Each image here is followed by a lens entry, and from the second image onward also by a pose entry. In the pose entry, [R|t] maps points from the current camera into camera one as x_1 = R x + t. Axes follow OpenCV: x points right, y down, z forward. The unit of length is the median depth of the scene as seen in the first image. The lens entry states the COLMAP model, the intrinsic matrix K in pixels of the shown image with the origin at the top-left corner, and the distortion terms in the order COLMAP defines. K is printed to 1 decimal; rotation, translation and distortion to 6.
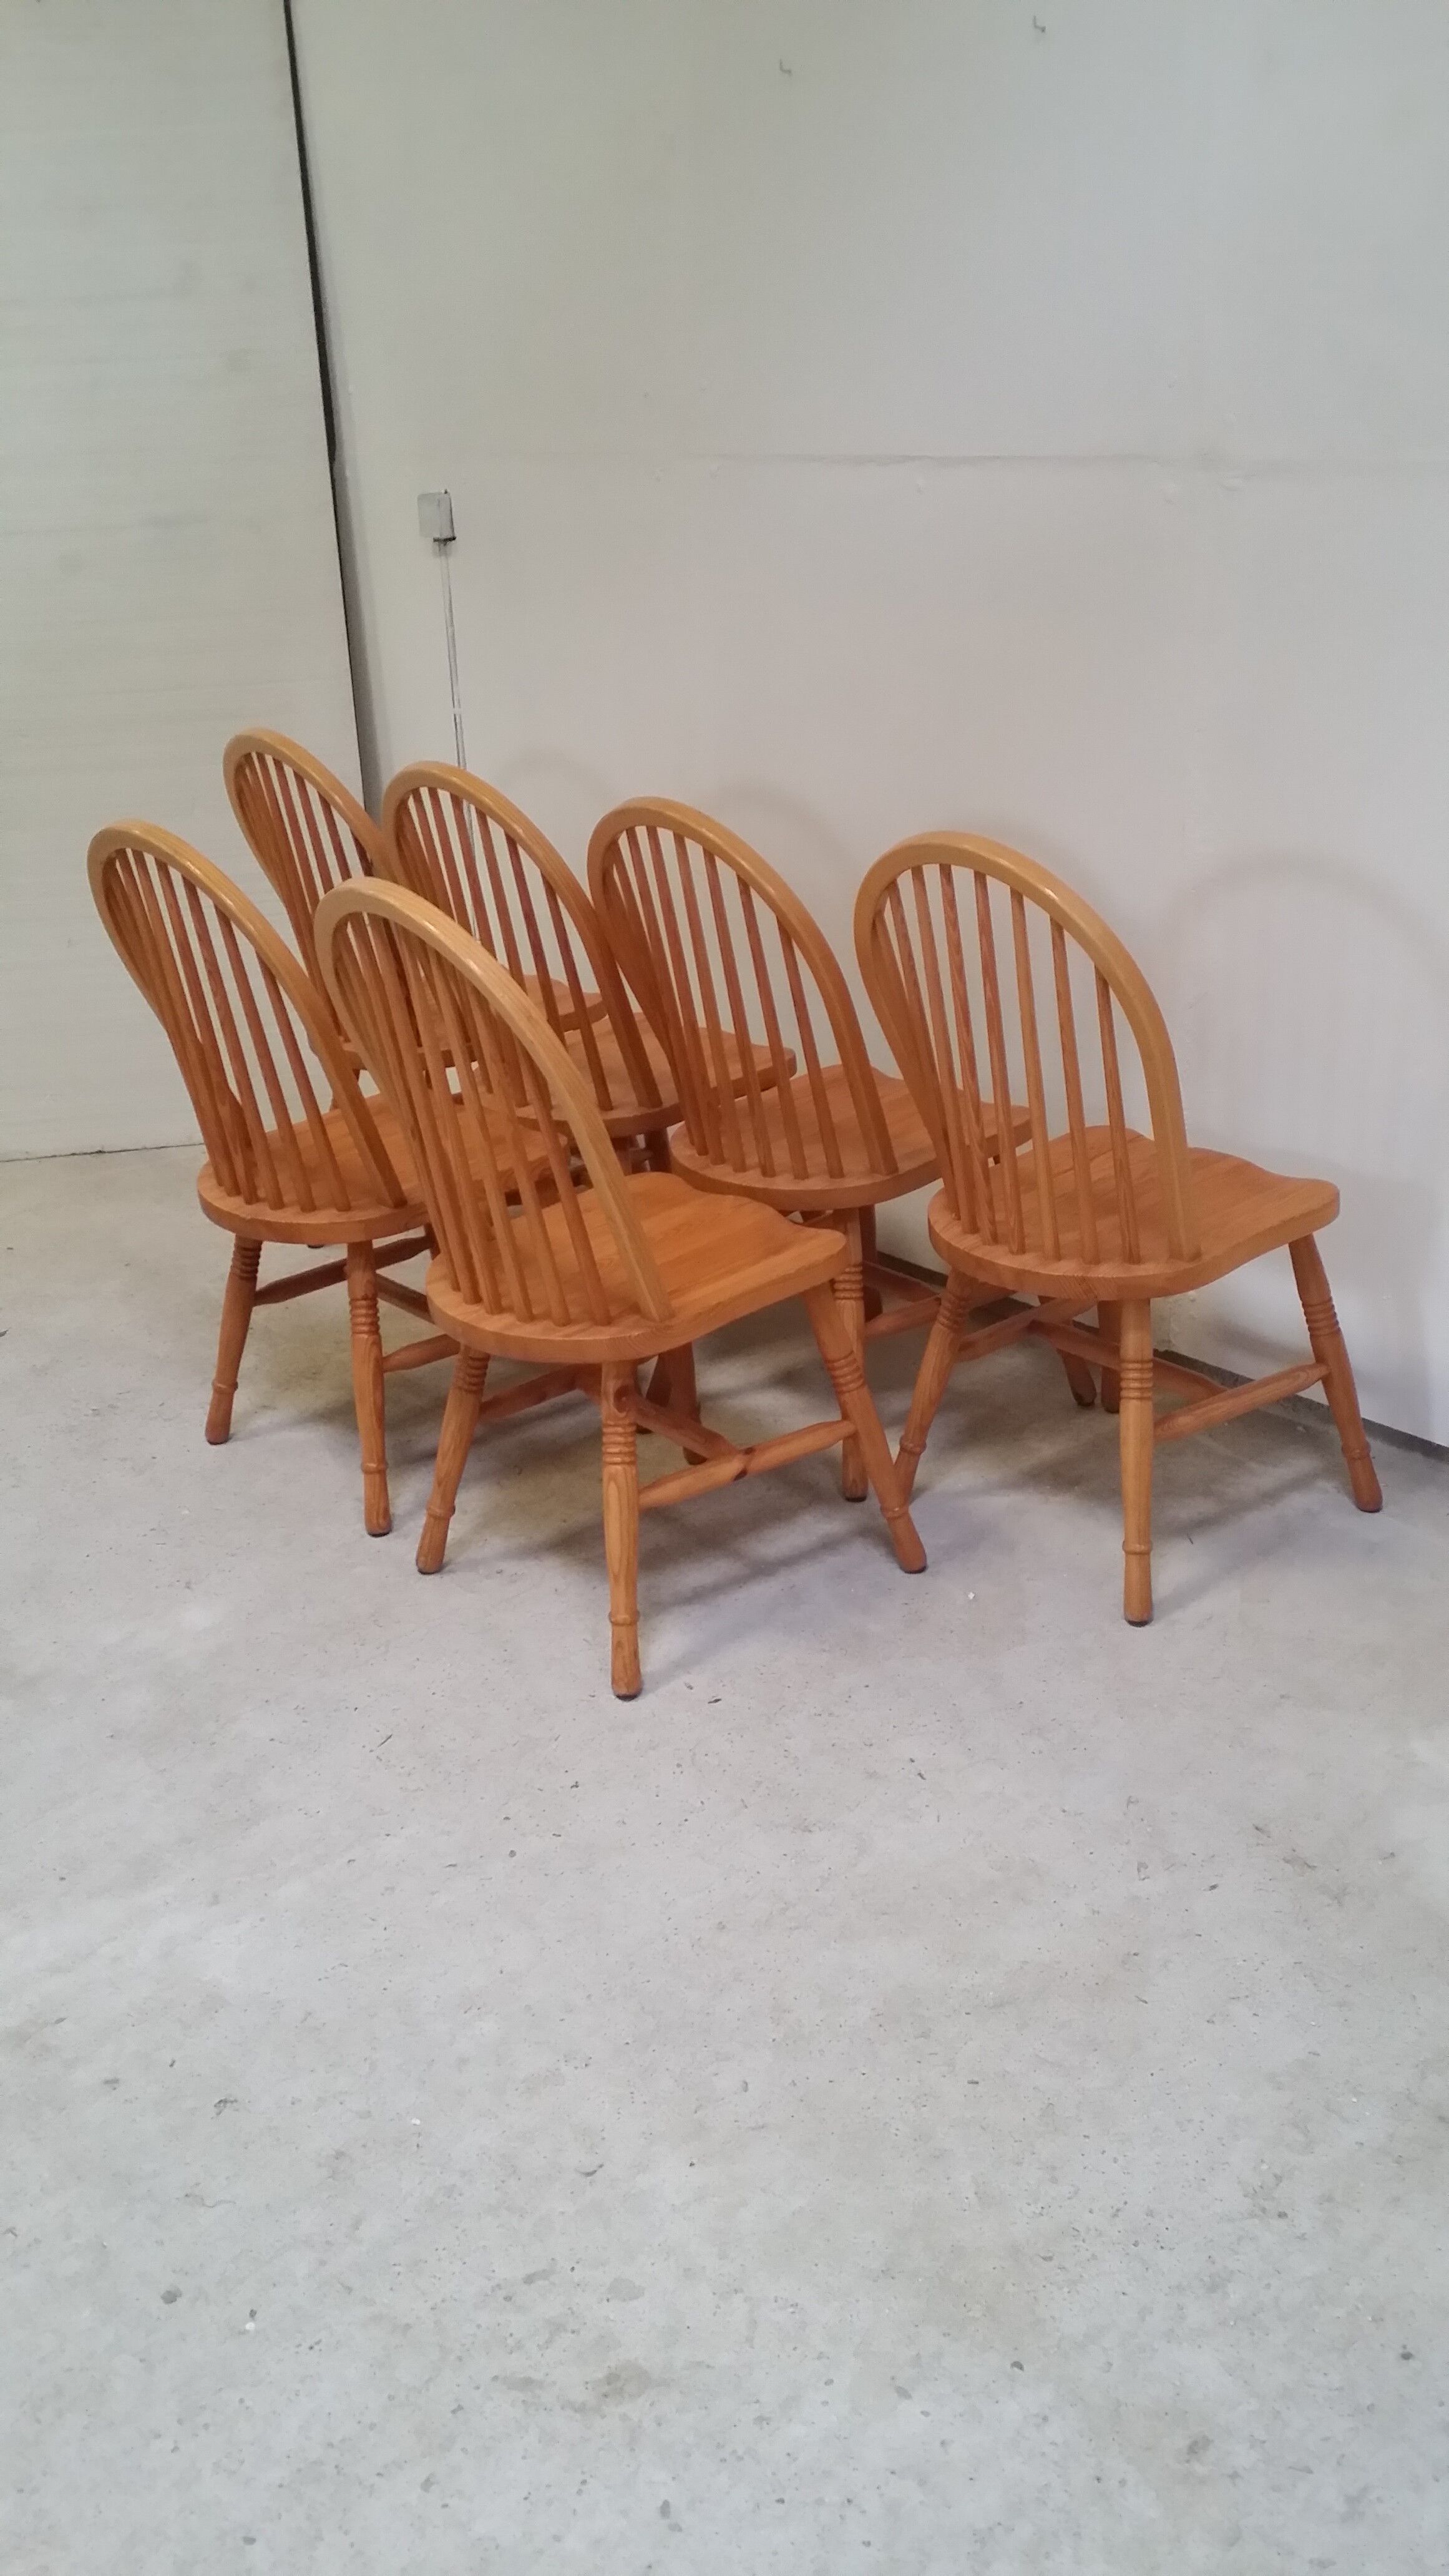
lens RADIAL K [[2266.6, 0, 772.9], [0, 2266.6, 1292.0], [0, 0, 1]] dist [0.011143, -0.060138]
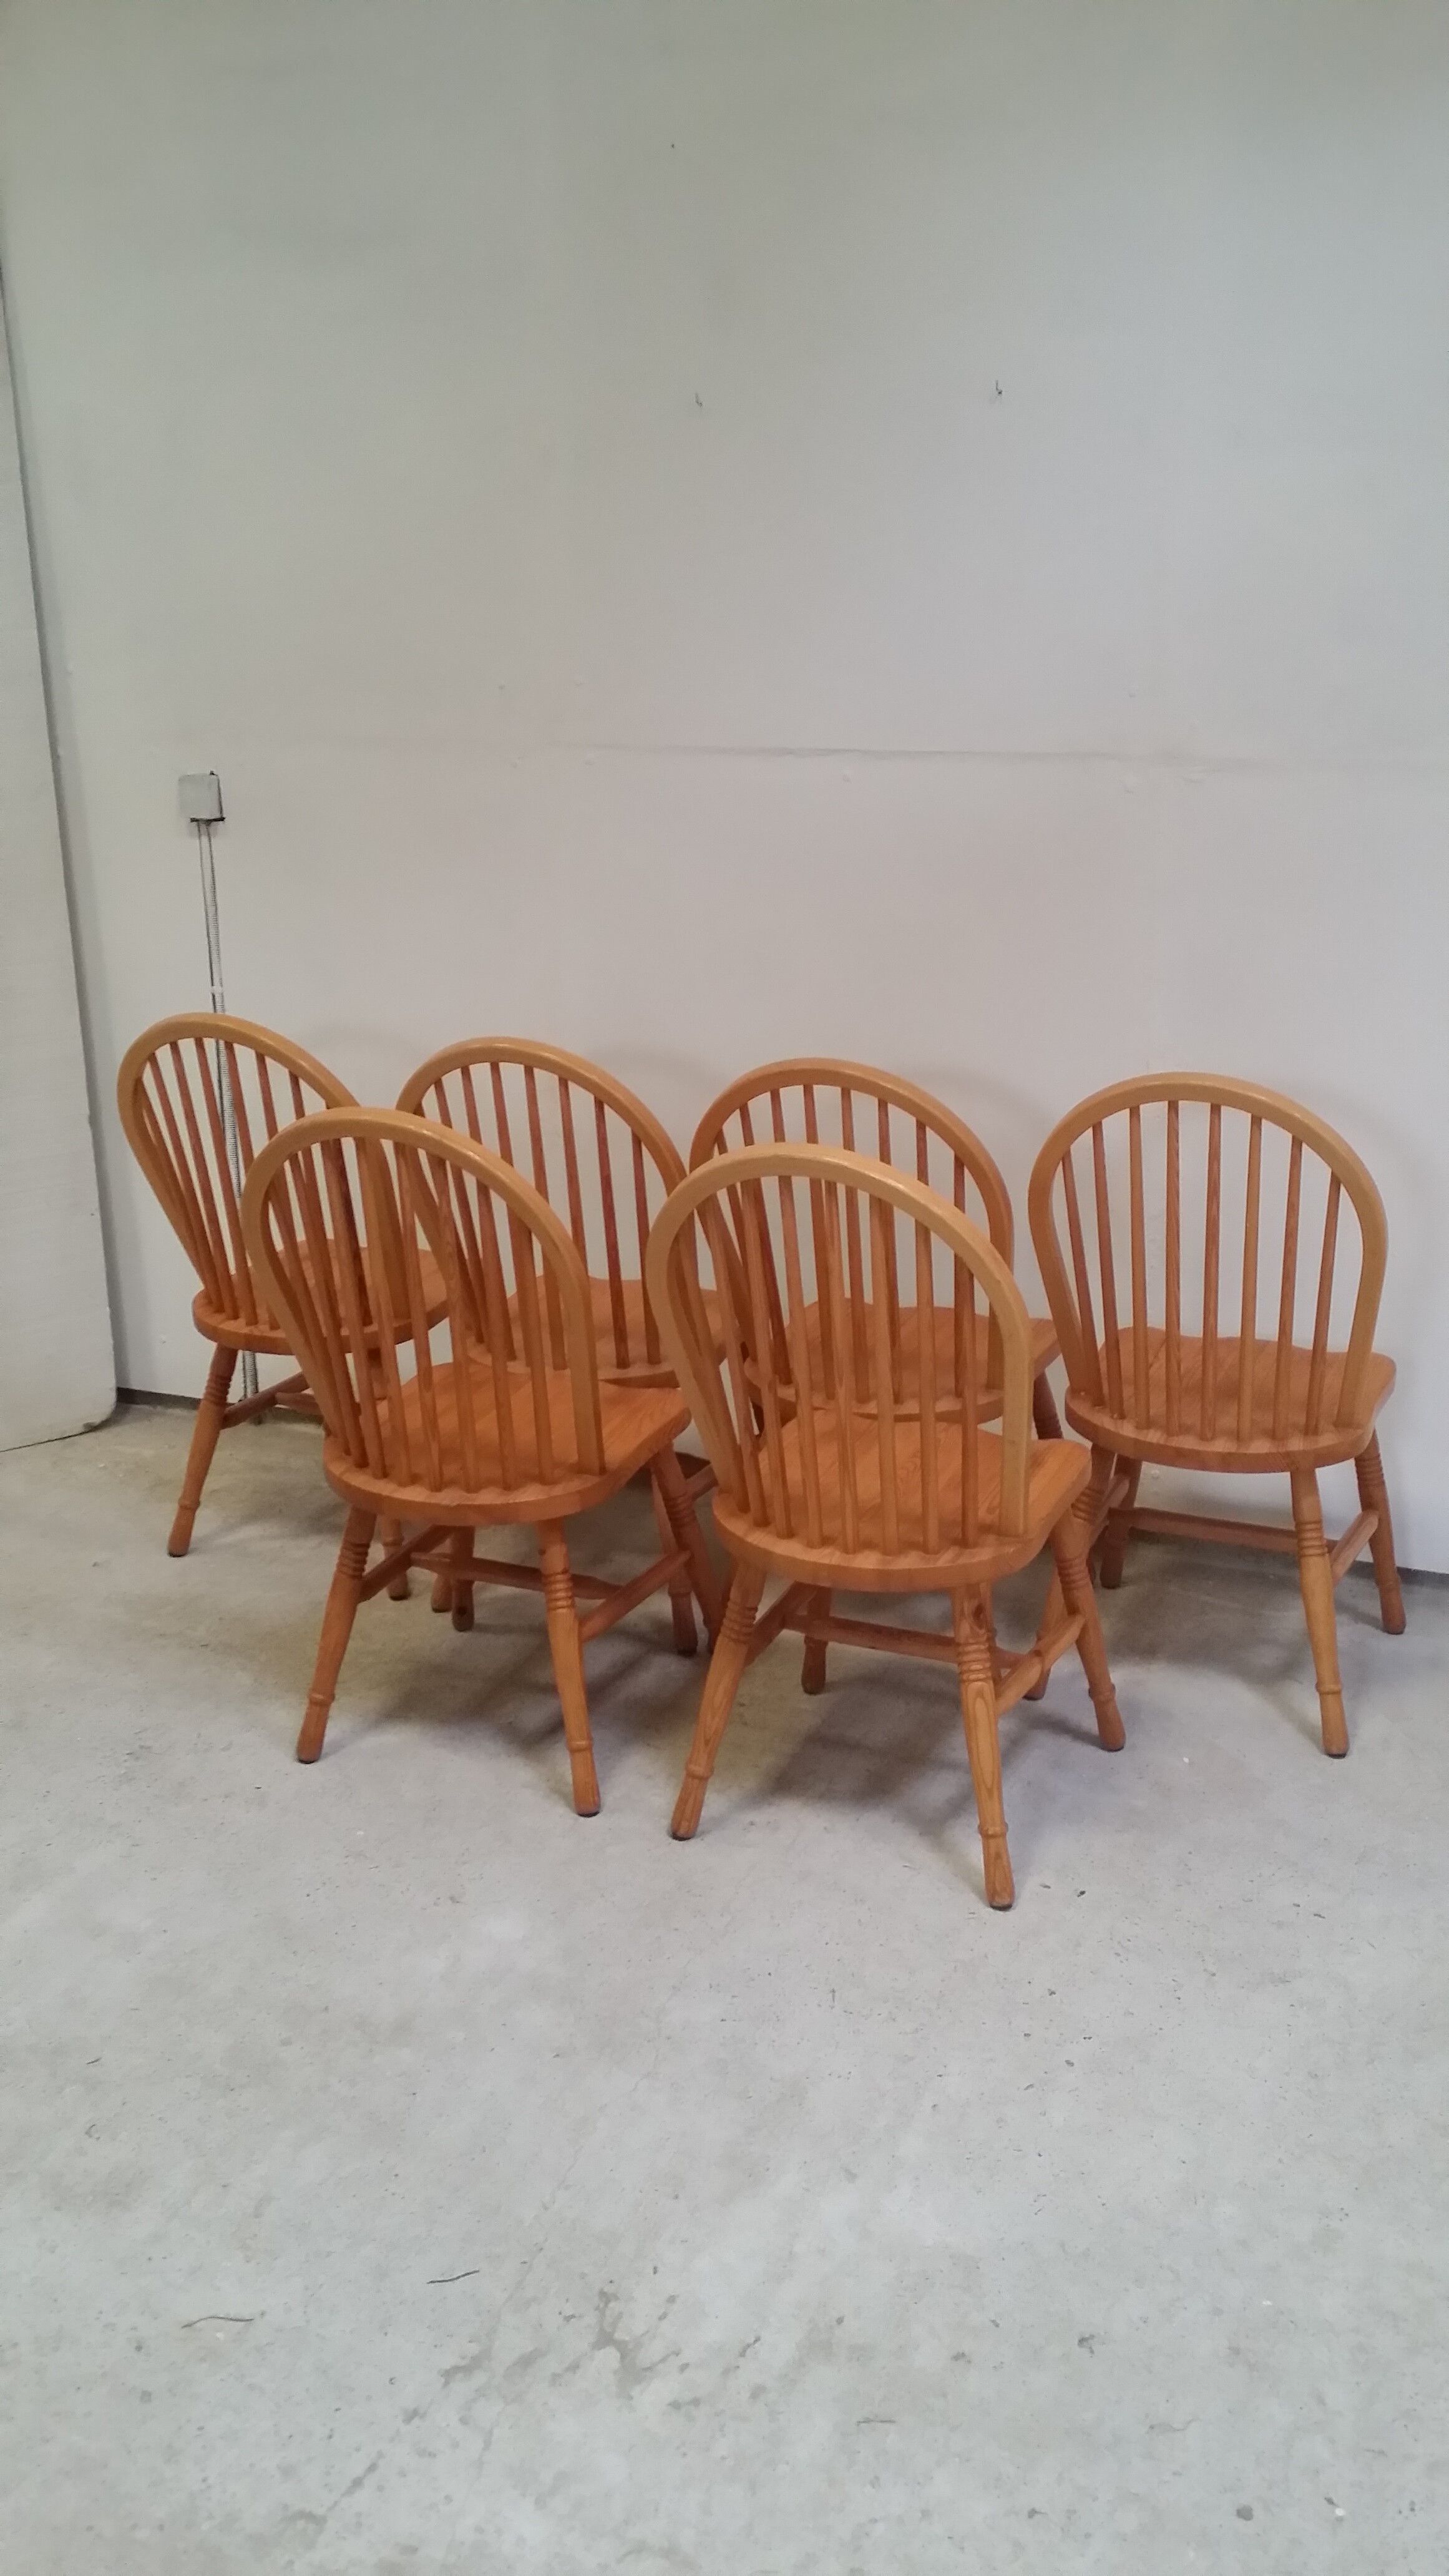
lens RADIAL K [[2266.6, 0, 772.9], [0, 2266.6, 1292.0], [0, 0, 1]] dist [0.011143, -0.060138]
pose [[0.904972, -0.080888, 0.417712, -0.801263], [0.129921, 0.987407, -0.090268, -0.026105], [-0.405150, 0.135959, 0.904085, 0.103355]]
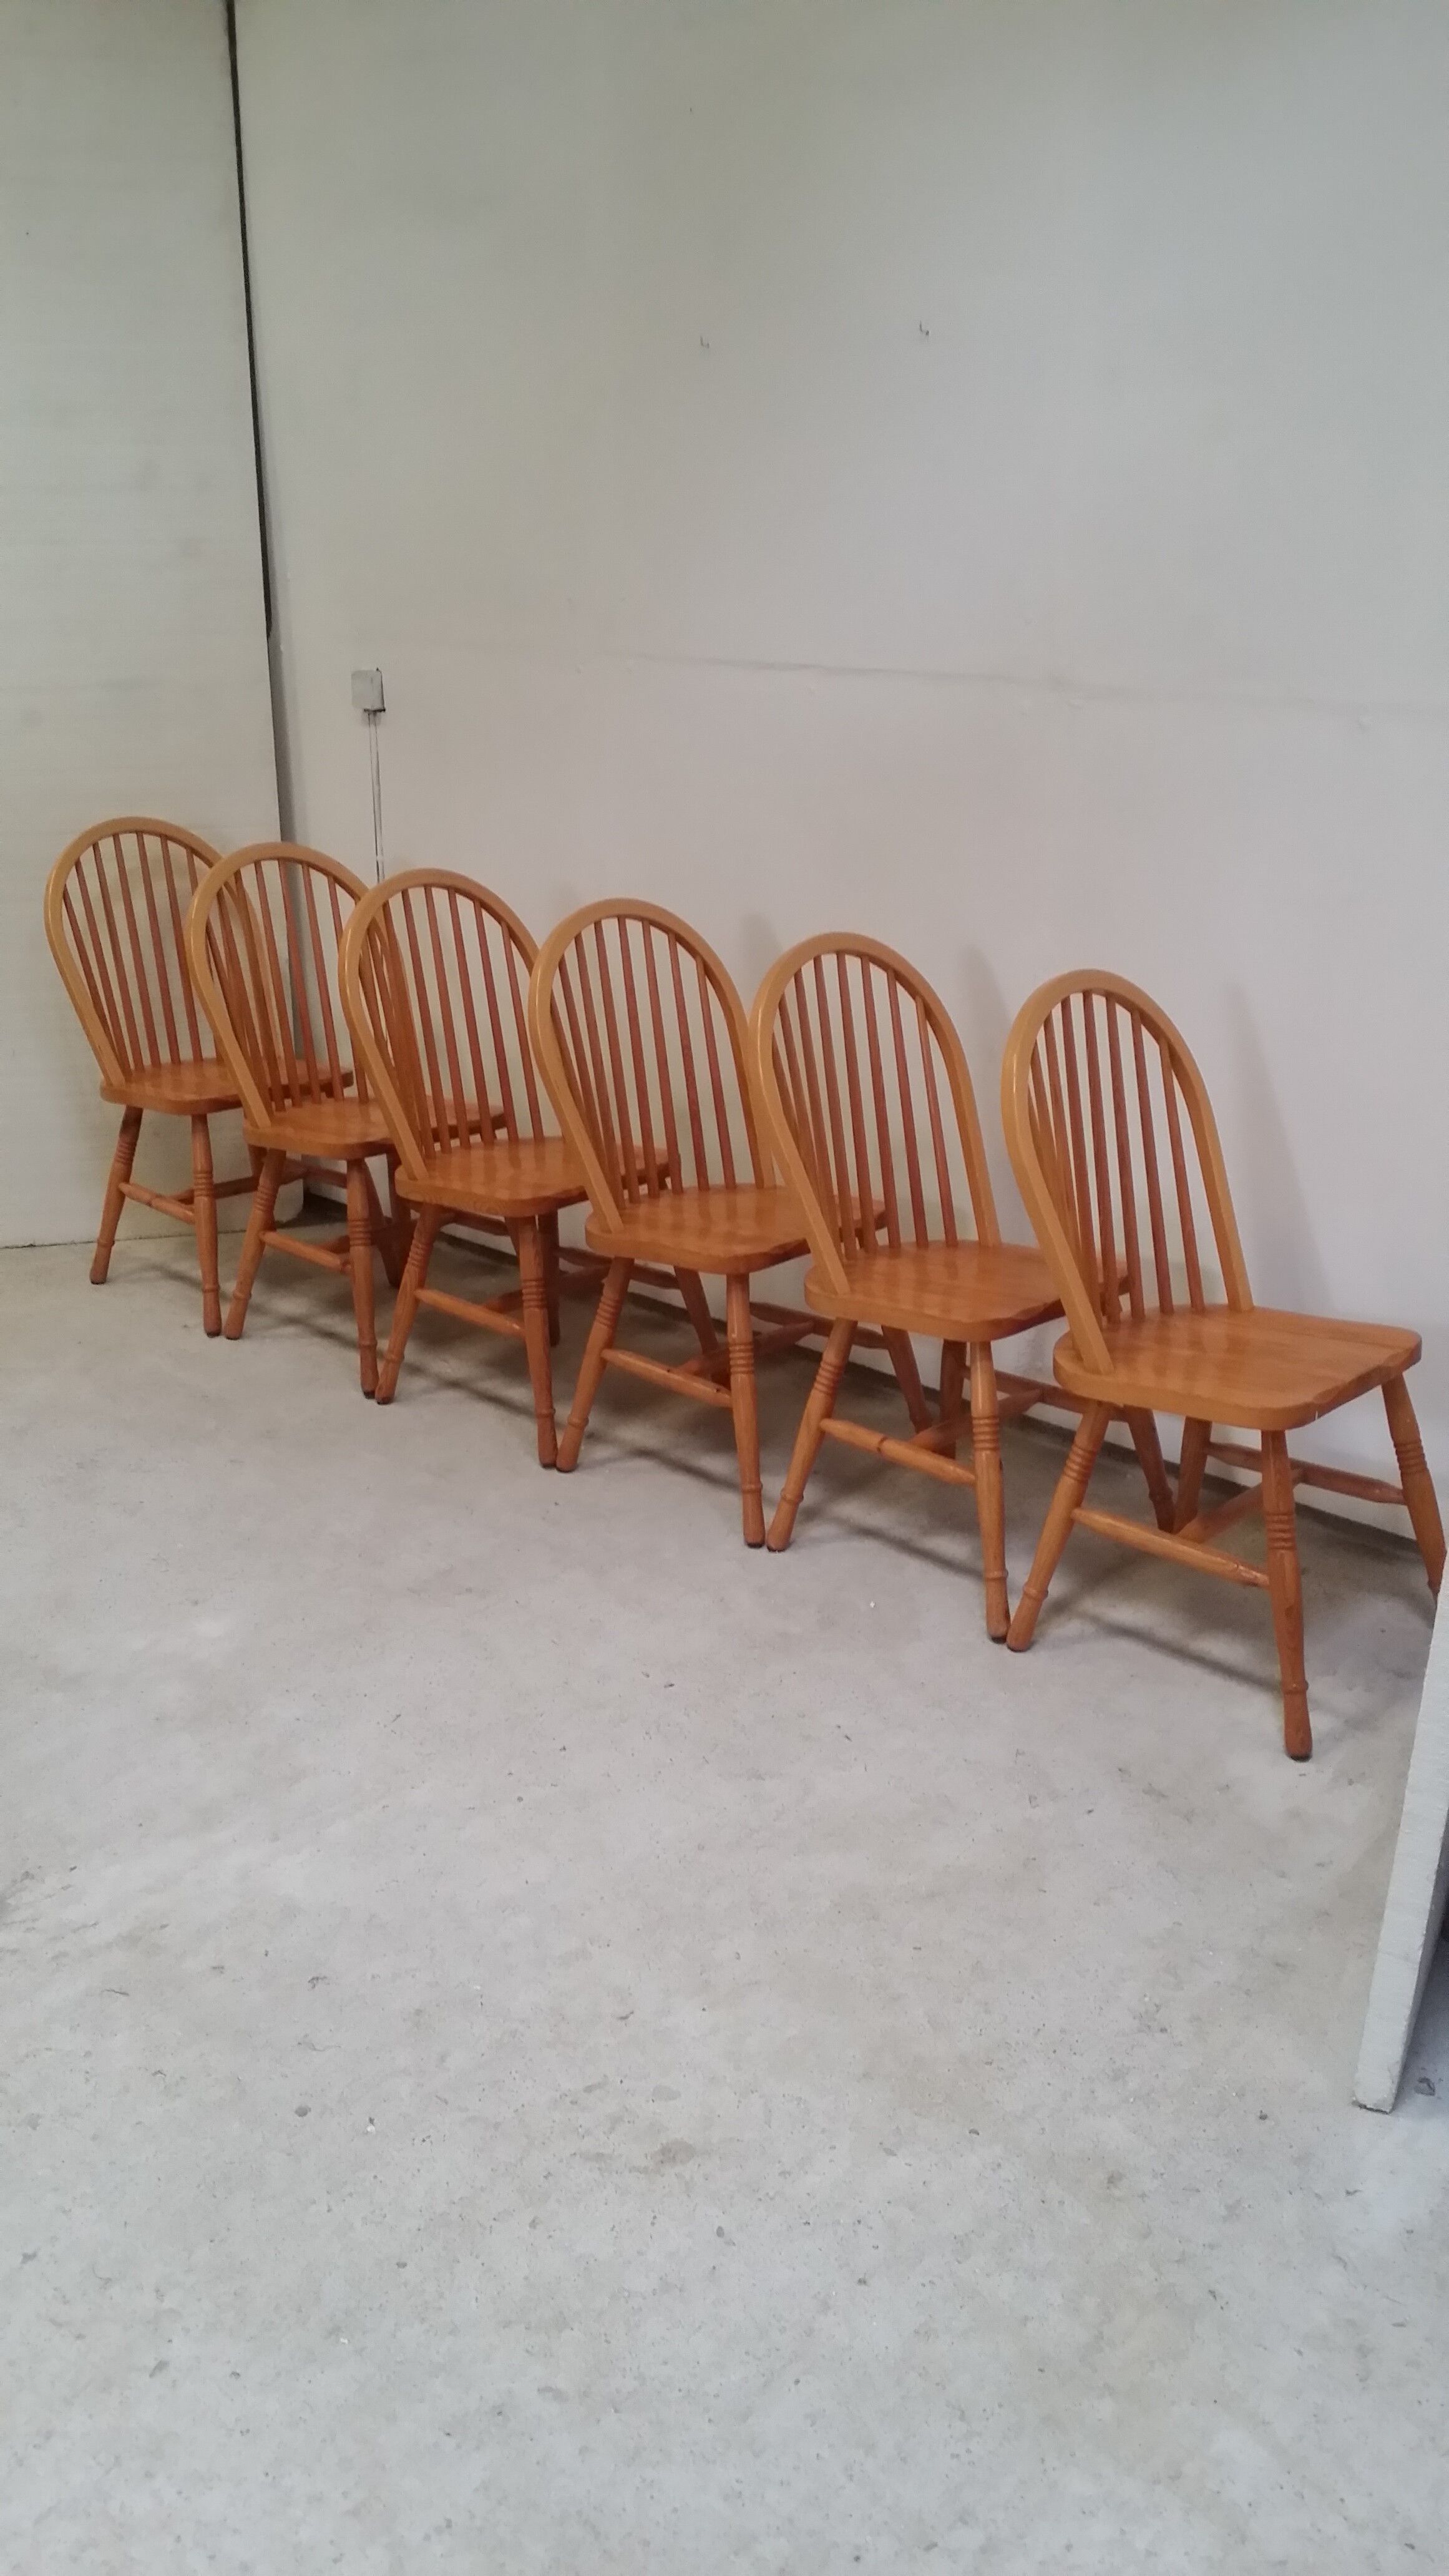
lens RADIAL K [[2250.3, 0, 777.0], [0, 2250.3, 1282.3], [0, 0, 1]] dist [0.024133, -0.074522]
pose [[0.994509, 0.010535, 0.104119, -0.134376], [-0.003755, 0.997872, -0.065099, 0.062829], [-0.104583, 0.064351, 0.992432, -0.288538]]
